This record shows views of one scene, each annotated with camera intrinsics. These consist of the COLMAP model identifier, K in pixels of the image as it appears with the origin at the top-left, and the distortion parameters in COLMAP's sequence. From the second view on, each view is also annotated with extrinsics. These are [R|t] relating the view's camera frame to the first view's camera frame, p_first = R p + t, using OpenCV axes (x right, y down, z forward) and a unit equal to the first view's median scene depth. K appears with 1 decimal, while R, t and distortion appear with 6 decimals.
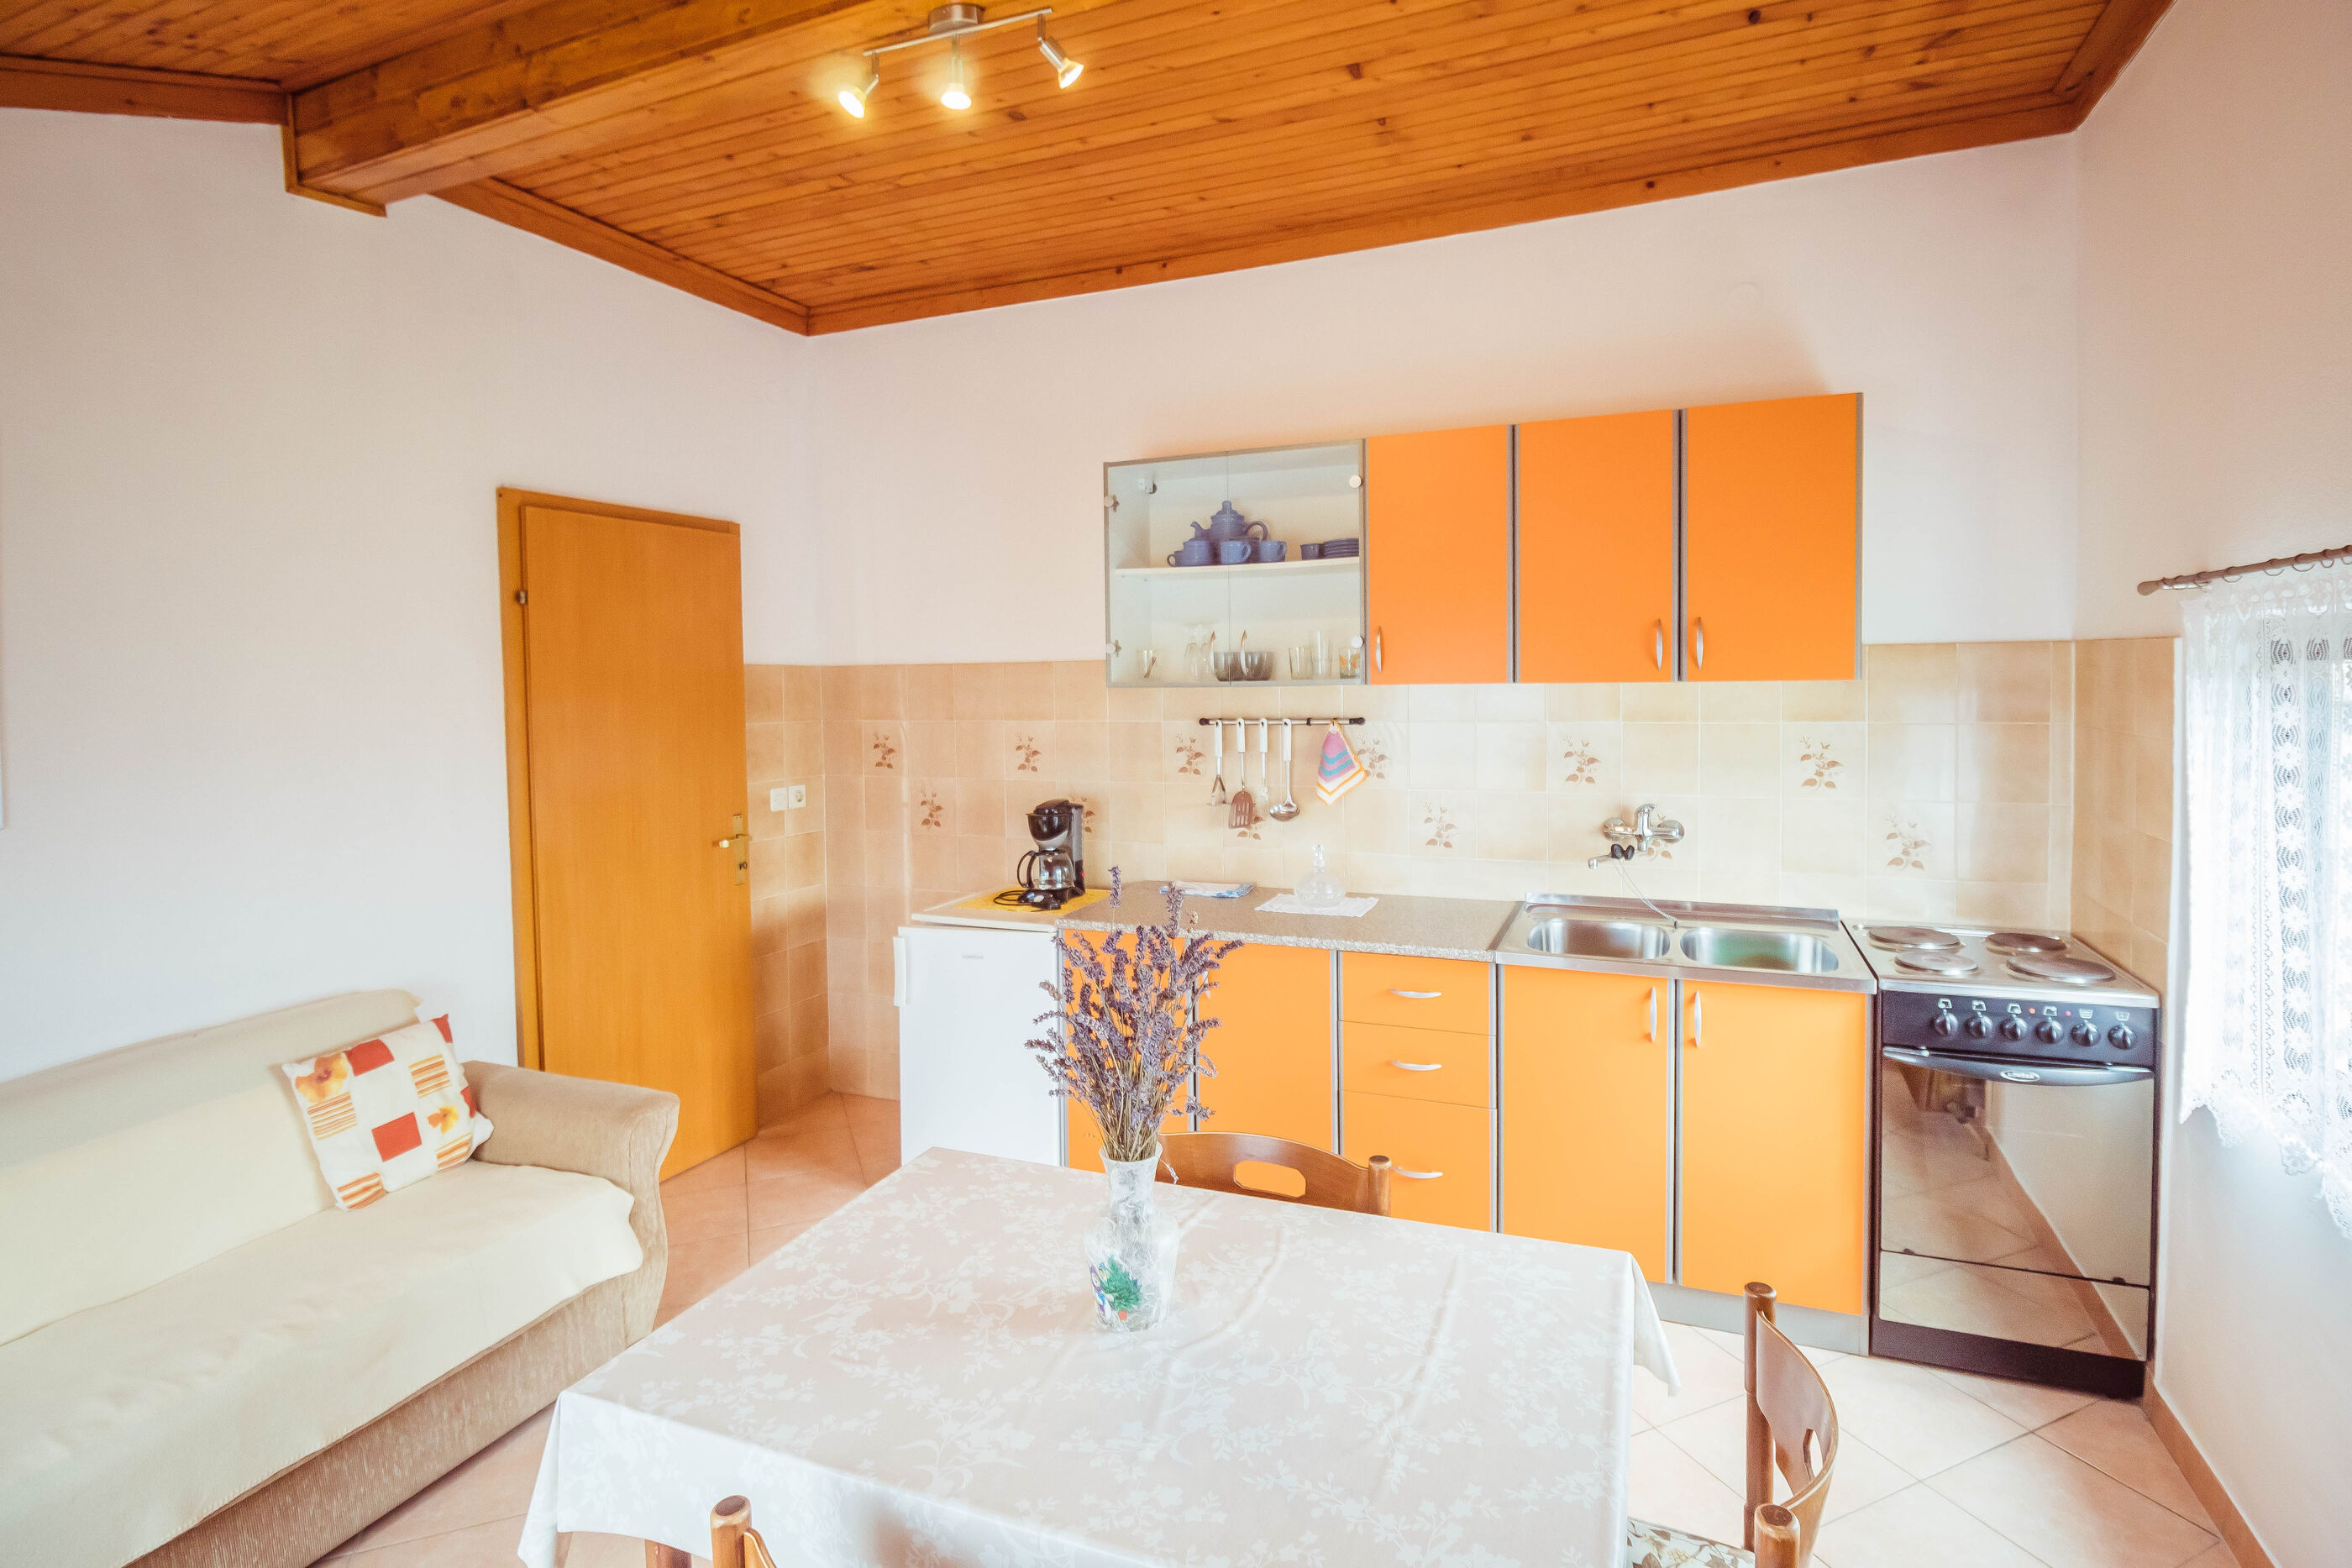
lens RADIAL K [[1139.3, 0, 1221.4], [0, 1139.3, 711.6], [0, 0, 1]] dist [0.002006, -0.012252]
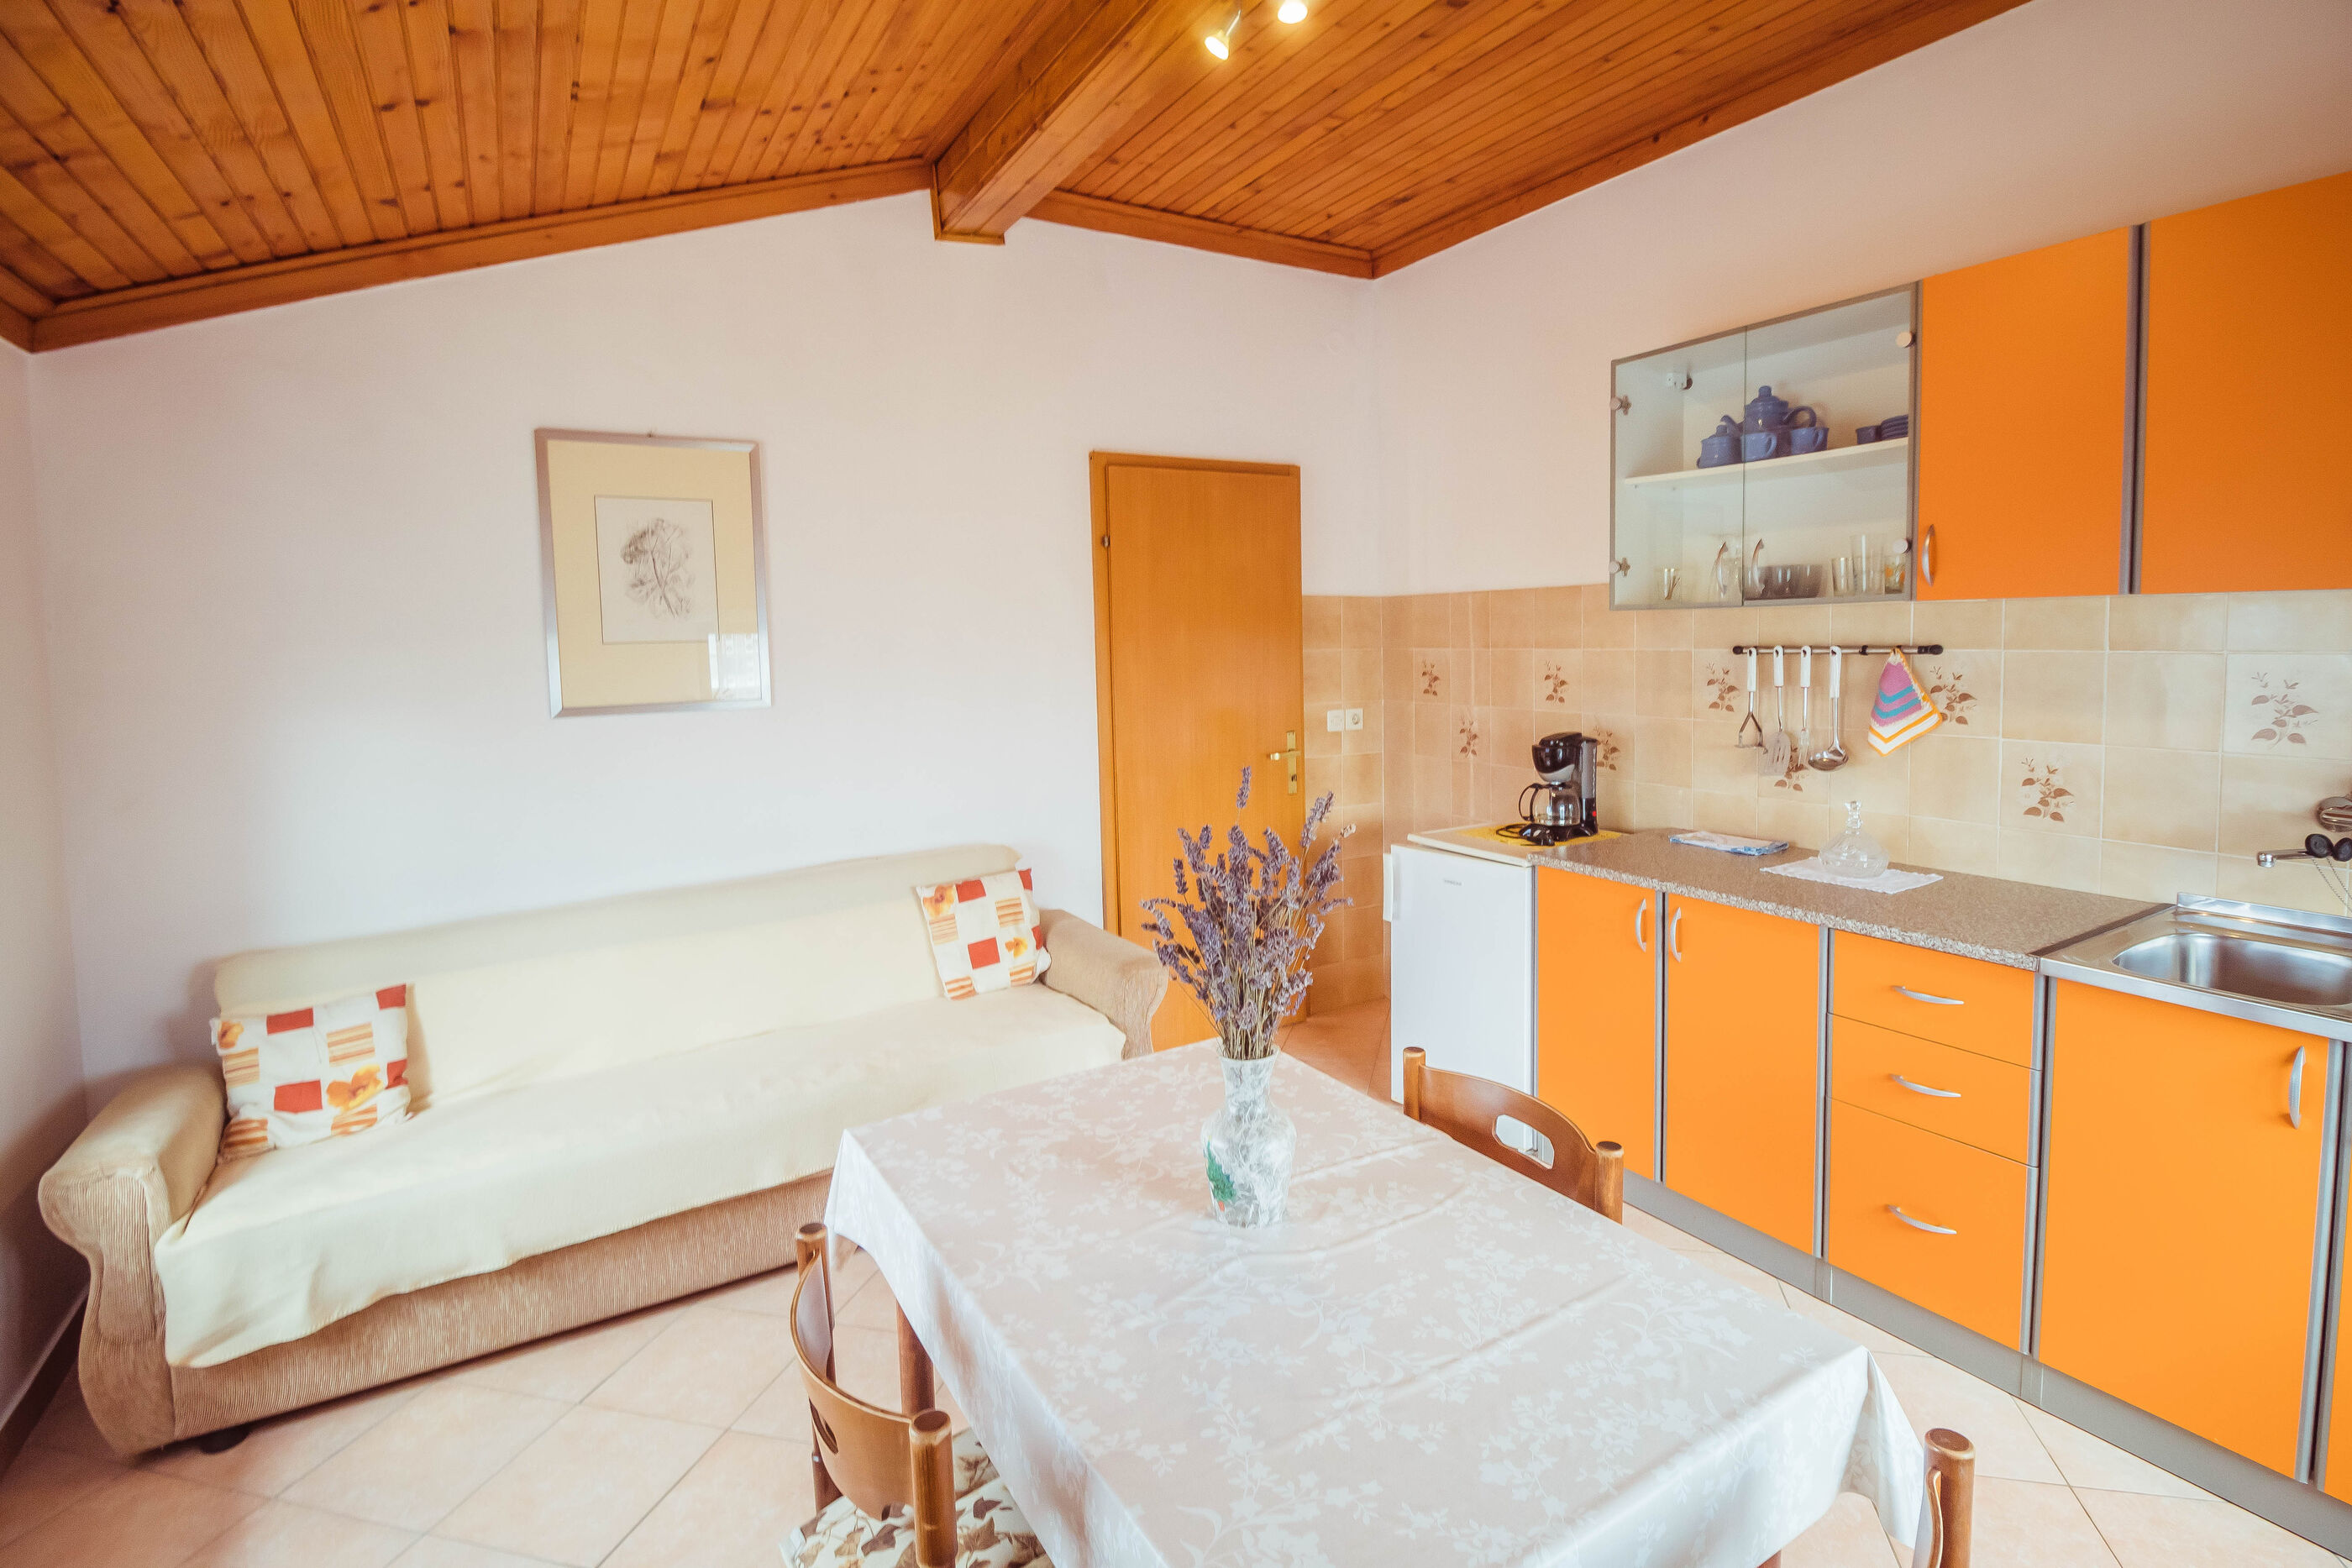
lens RADIAL K [[1139.2, 0, 1222.0], [0, 1139.2, 713.4], [0, 0, 1]] dist [0.002790, -0.012524]
pose [[0.800891, 0.040822, -0.597418, 0.221892], [-0.010448, 0.998474, 0.054221, 0.016416], [0.598720, -0.037184, 0.800095, 0.090695]]
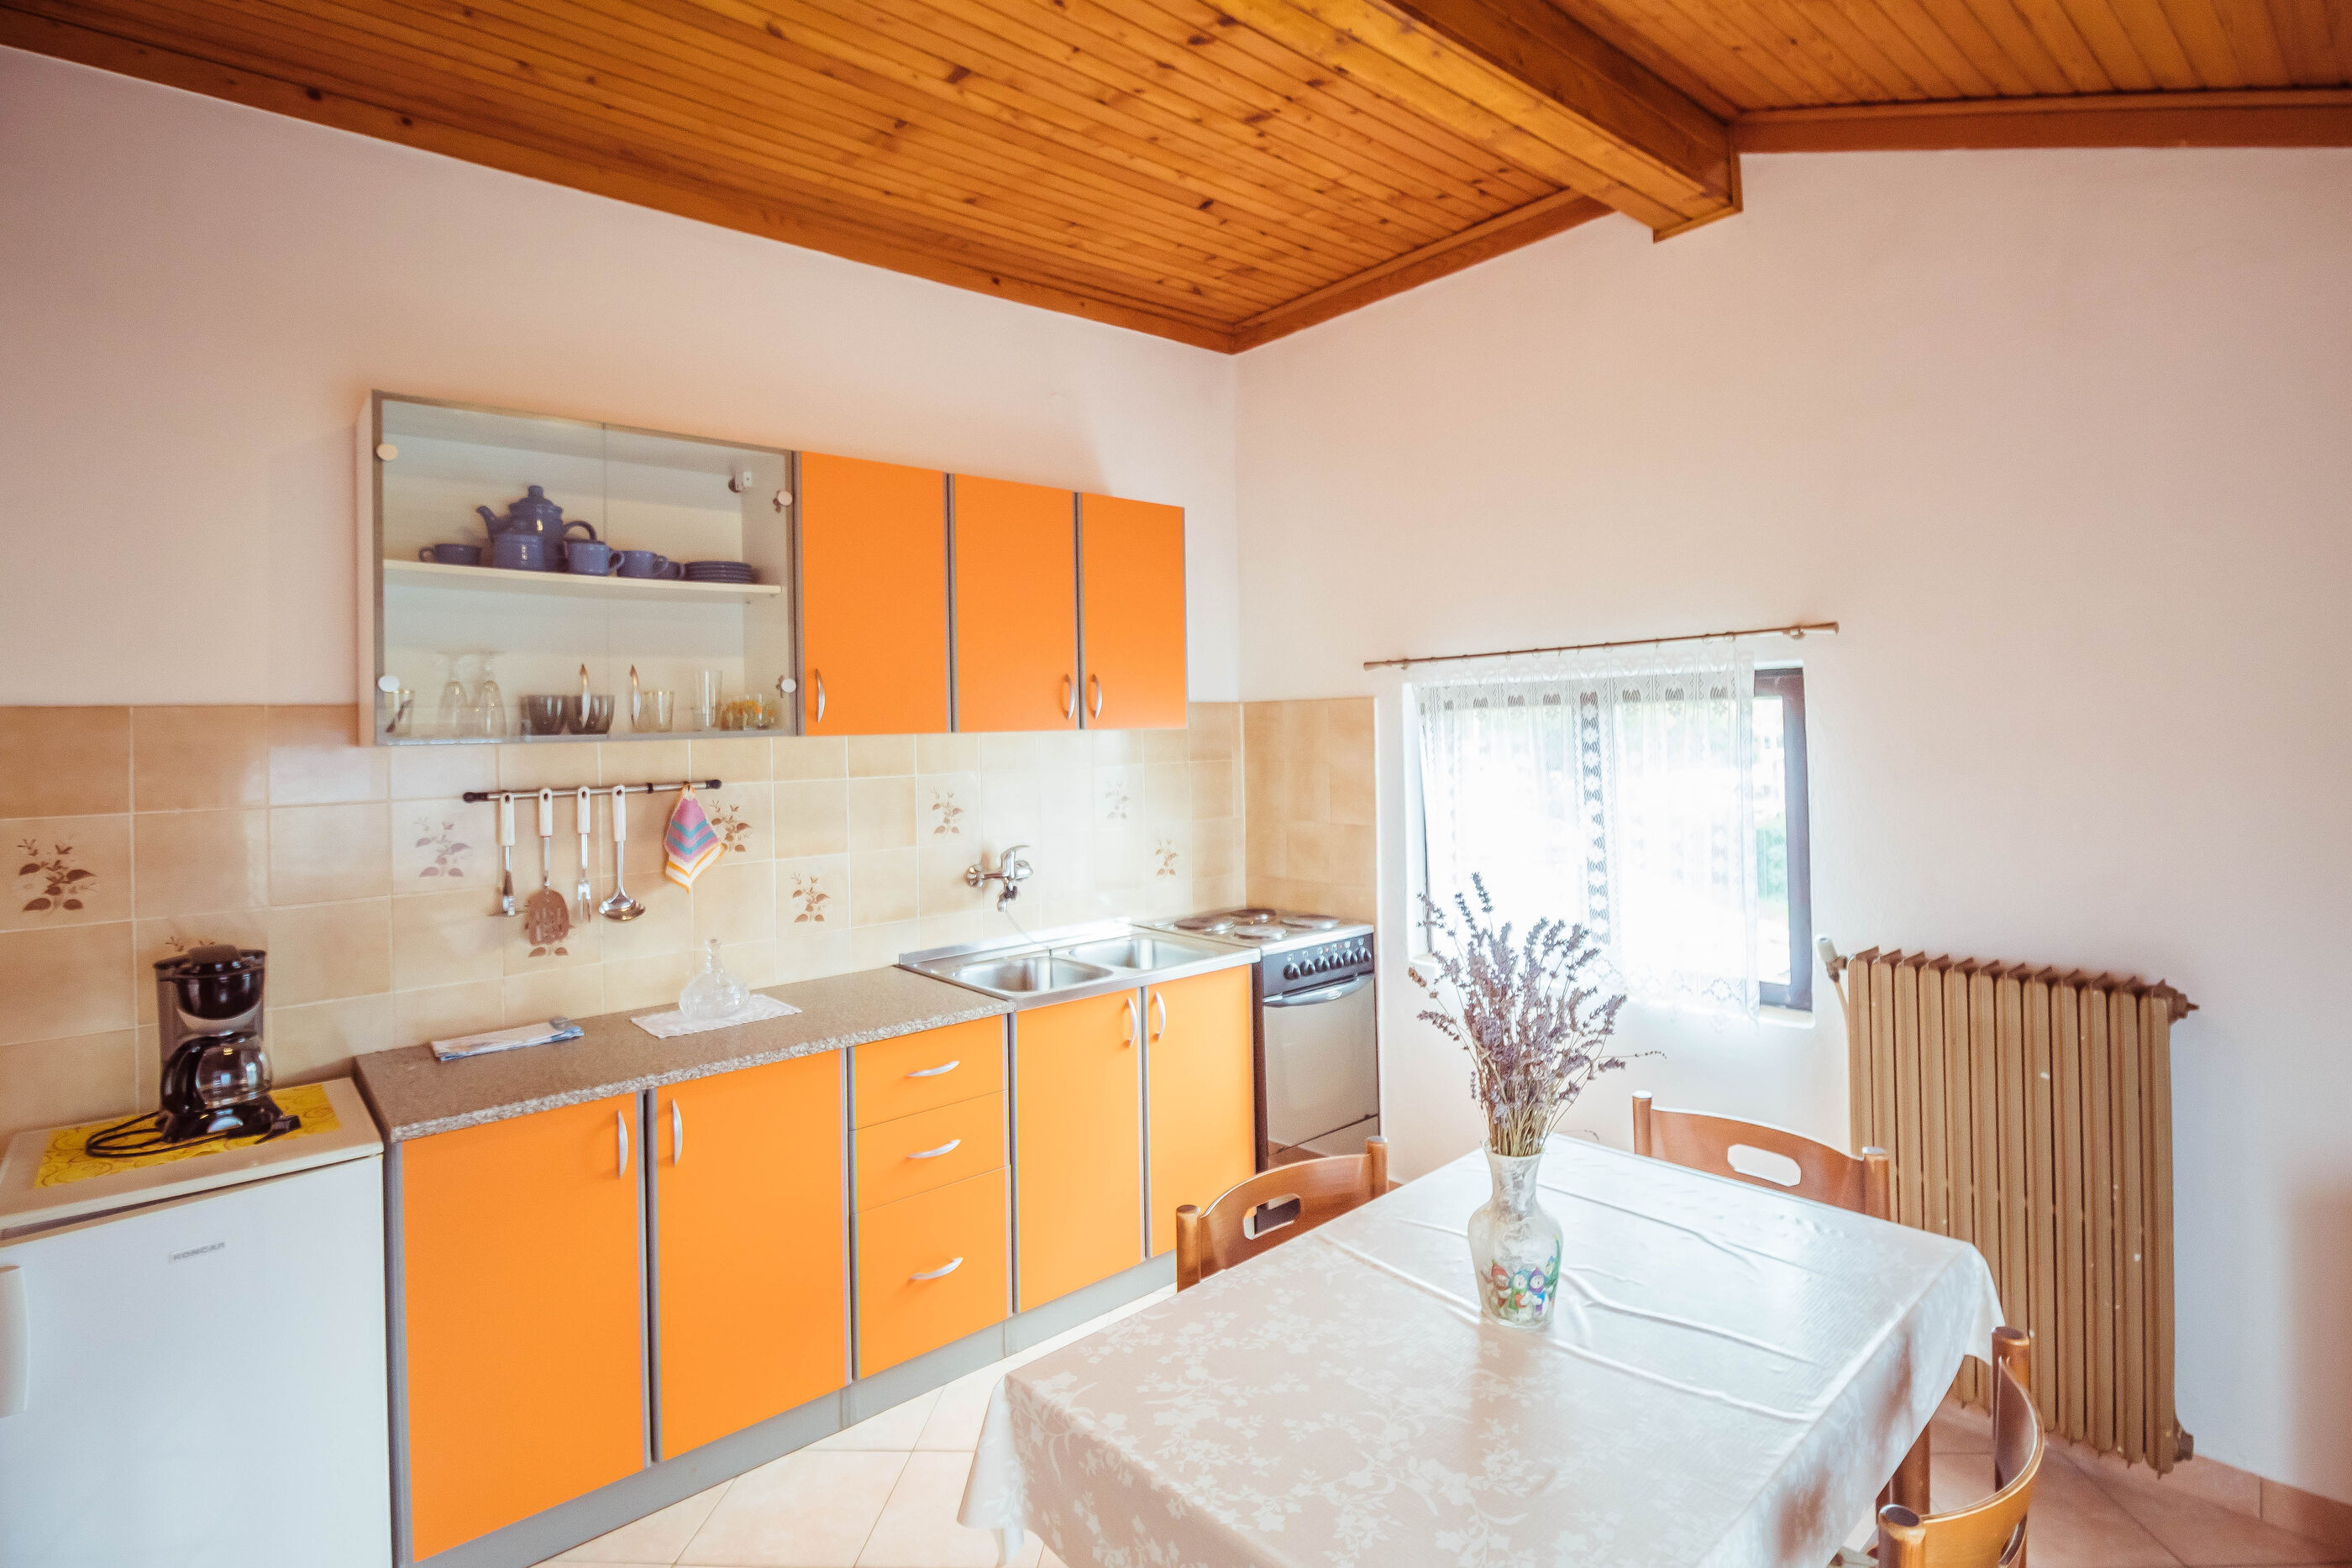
lens RADIAL K [[1139.2, 0, 1222.0], [0, 1139.2, 713.4], [0, 0, 1]] dist [0.002790, -0.012524]
pose [[0.442234, 0.018143, 0.896716, -0.506751], [0.051406, 0.997639, -0.045537, 0.015370], [-0.895425, 0.066235, 0.440258, 0.346141]]
